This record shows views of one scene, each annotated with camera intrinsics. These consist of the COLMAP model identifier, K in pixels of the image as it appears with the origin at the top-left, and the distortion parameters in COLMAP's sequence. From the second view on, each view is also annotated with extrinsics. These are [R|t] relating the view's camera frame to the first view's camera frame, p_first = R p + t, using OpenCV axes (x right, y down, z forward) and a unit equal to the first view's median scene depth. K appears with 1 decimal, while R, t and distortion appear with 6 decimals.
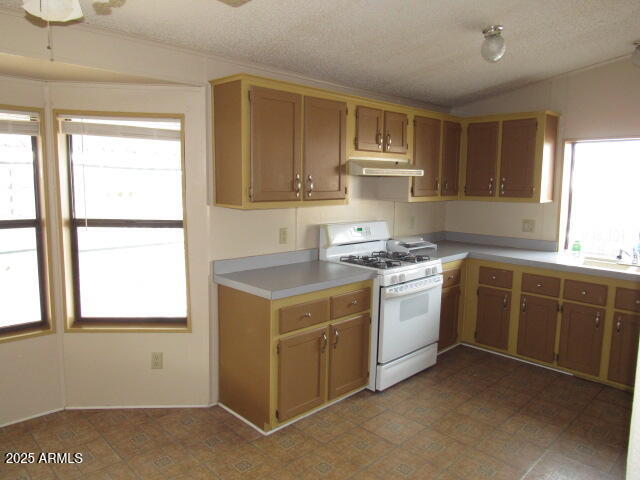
lens RADIAL K [[470.3, 0, 319.7], [0, 470.3, 238.1], [0, 0, 1]] dist [0.001906, -0.002544]
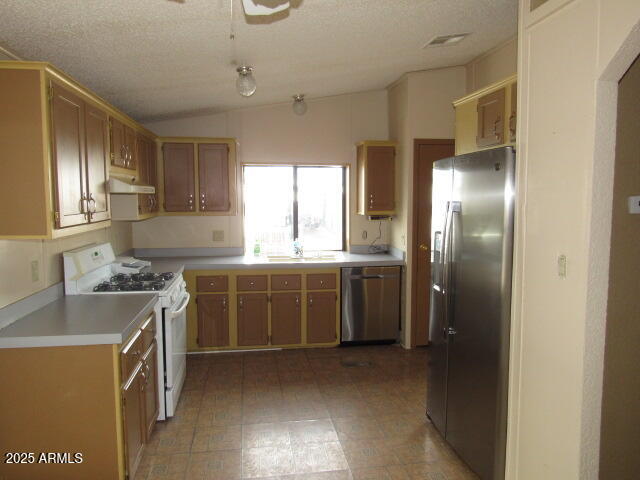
lens RADIAL K [[470.3, 0, 323.3], [0, 470.3, 239.2], [0, 0, 1]] dist [0.001906, -0.002544]
pose [[0.573420, -0.083960, 0.814948, -0.404715], [0.105910, 0.993985, 0.027884, -0.026871], [-0.812387, 0.070321, 0.578863, 0.150689]]
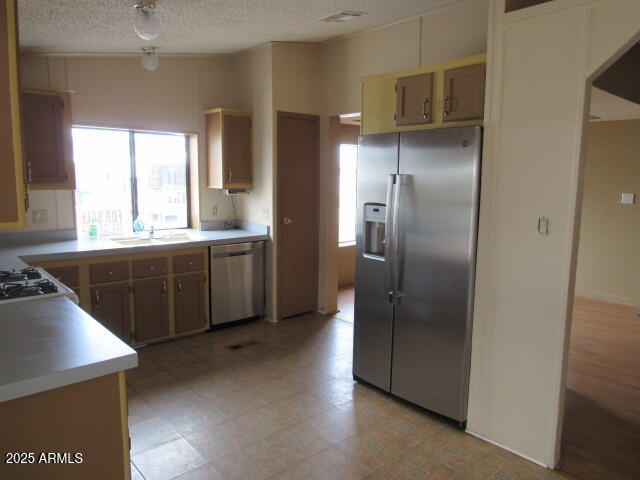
lens RADIAL K [[470.3, 0, 319.6], [0, 470.3, 239.9], [0, 0, 1]] dist [0.001906, -0.002544]
pose [[0.041439, -0.149211, 0.987937, -0.486074], [0.107507, 0.983711, 0.144063, -0.063557], [-0.993340, 0.100240, 0.056805, 0.507947]]
